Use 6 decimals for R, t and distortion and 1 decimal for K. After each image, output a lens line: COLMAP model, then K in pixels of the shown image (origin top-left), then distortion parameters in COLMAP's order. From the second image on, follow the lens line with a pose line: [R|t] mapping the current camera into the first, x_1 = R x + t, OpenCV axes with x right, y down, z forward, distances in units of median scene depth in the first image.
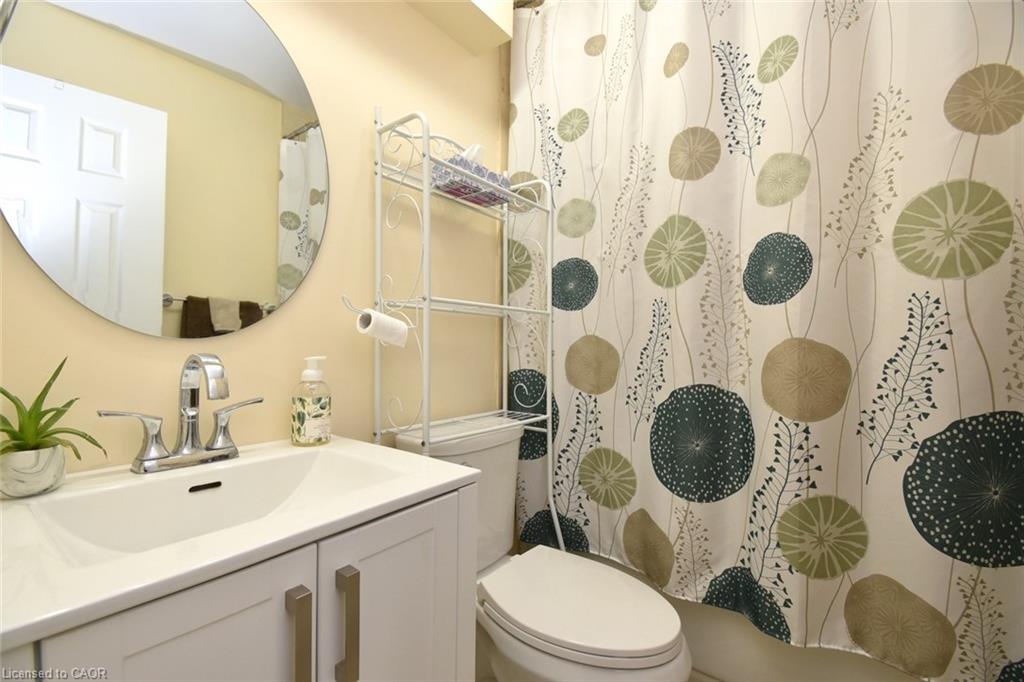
lens RADIAL K [[450.5, 0, 508.1], [0, 450.5, 340.6], [0, 0, 1]] dist [0.017062, -0.025338]
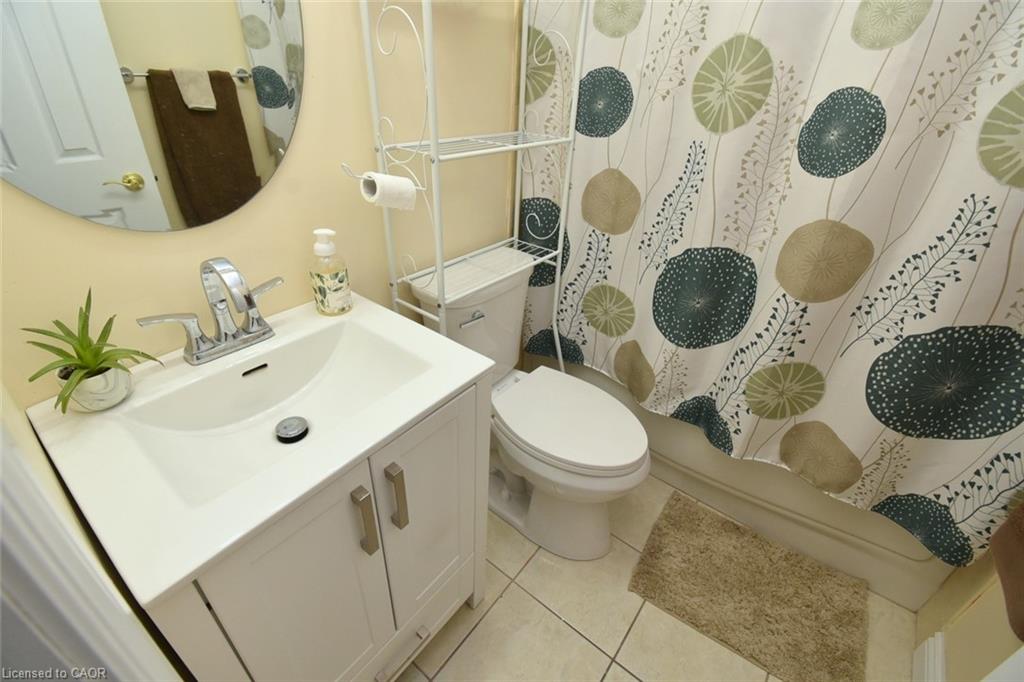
lens RADIAL K [[450.5, 0, 508.1], [0, 450.5, 340.6], [0, 0, 1]] dist [0.017062, -0.025338]
pose [[0.999292, 0.037612, -0.001087, -0.019710], [-0.031259, 0.845905, 0.532416, -0.246219], [0.020944, -0.532005, 0.846482, 0.053864]]
